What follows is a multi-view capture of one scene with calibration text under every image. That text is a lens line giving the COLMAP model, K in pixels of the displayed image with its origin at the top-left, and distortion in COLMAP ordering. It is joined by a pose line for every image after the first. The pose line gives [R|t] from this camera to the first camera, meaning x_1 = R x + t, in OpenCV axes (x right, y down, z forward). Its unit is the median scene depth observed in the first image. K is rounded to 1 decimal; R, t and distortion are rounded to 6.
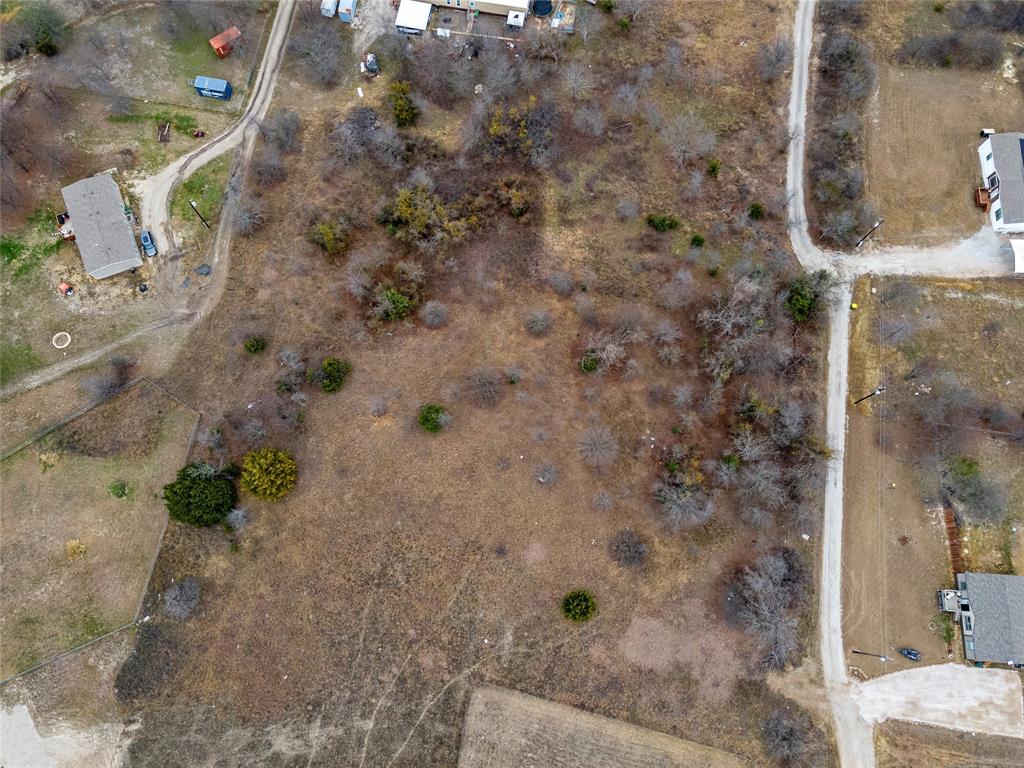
lens RADIAL K [[733.7, 0, 513.6], [0, 733.7, 381.0], [0, 0, 1]] dist [0.039096, 0.014291]
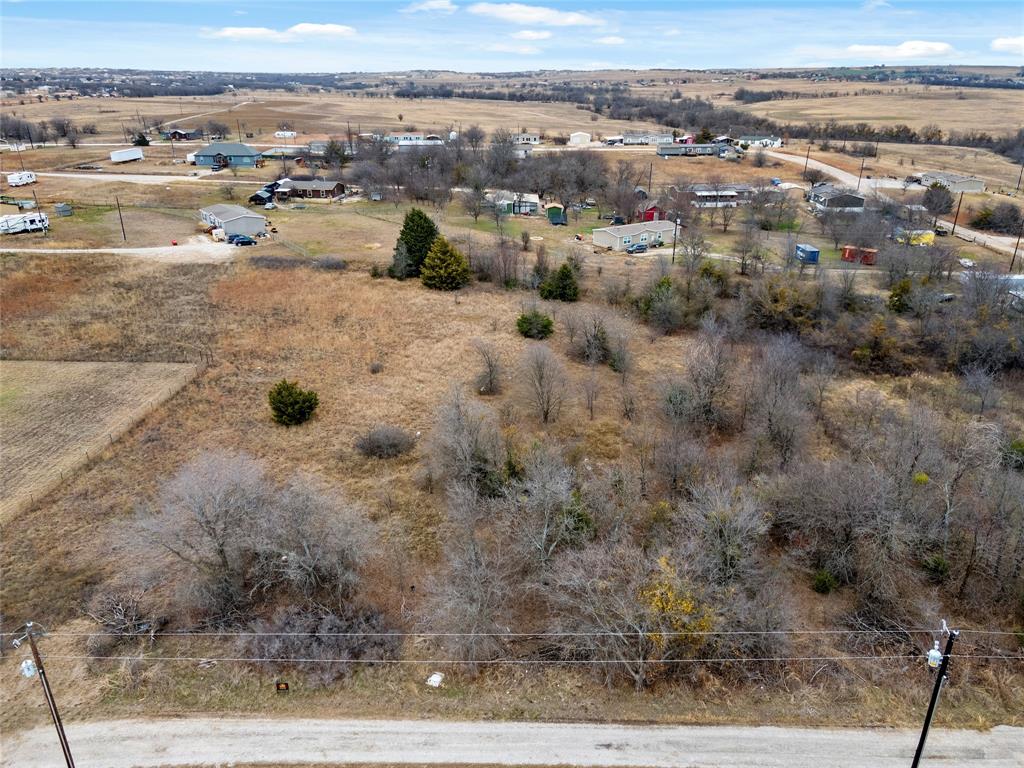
lens RADIAL K [[733.7, 0, 505.7], [0, 733.7, 384.1], [0, 0, 1]] dist [0.039096, 0.014291]
pose [[0.179338, 0.382647, -0.906322, 0.697148], [-0.940593, 0.336676, -0.043975, 0.151043], [0.288310, 0.860367, 0.420294, 0.763794]]
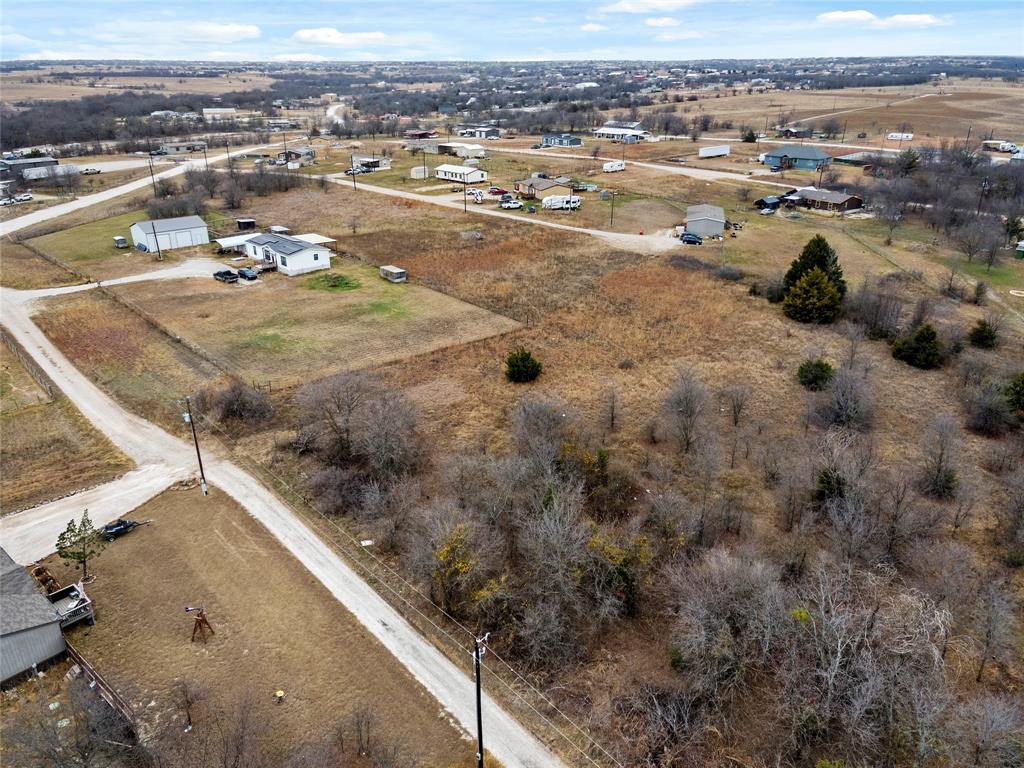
lens RADIAL K [[733.7, 0, 505.9], [0, 733.7, 386.9], [0, 0, 1]] dist [0.039096, 0.014291]
pose [[-0.619515, 0.319017, -0.717238, 0.708201], [-0.749642, 0.030642, 0.661134, -0.233903], [0.232891, 0.947254, 0.220165, 0.827712]]
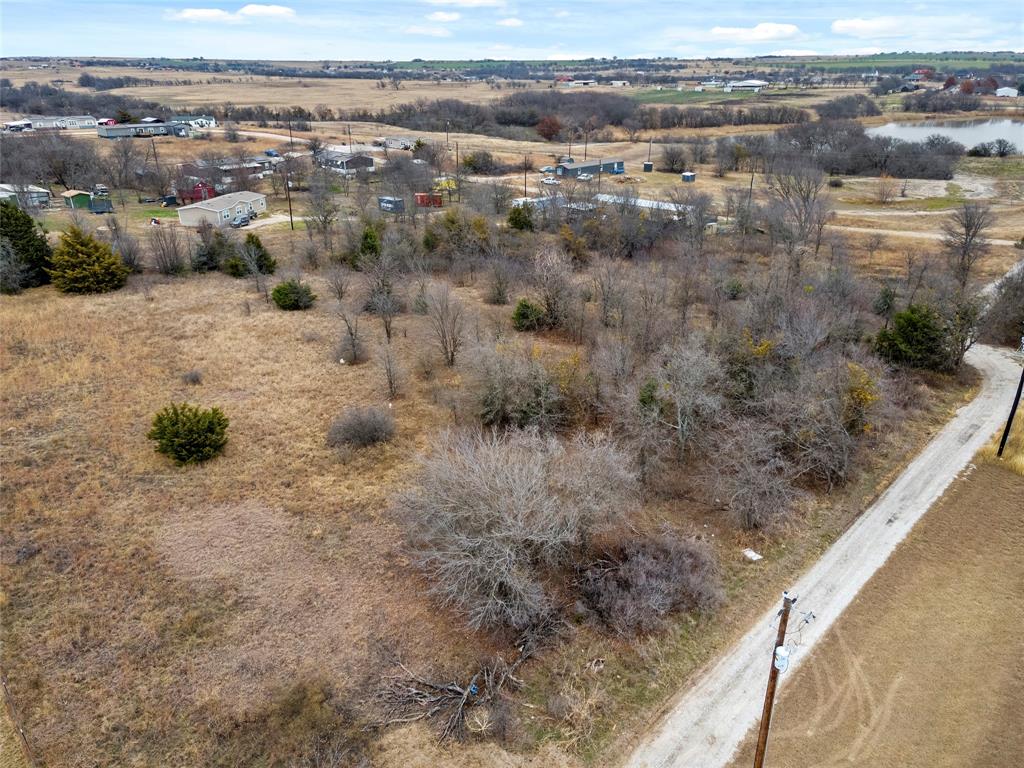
lens RADIAL K [[733.7, 0, 505.4], [0, 733.7, 379.0], [0, 0, 1]] dist [0.039096, 0.014291]
pose [[0.830682, 0.217221, -0.512623, 0.478356], [-0.531857, 0.581836, -0.615301, 0.462213], [0.164606, 0.783762, 0.598851, 0.725591]]
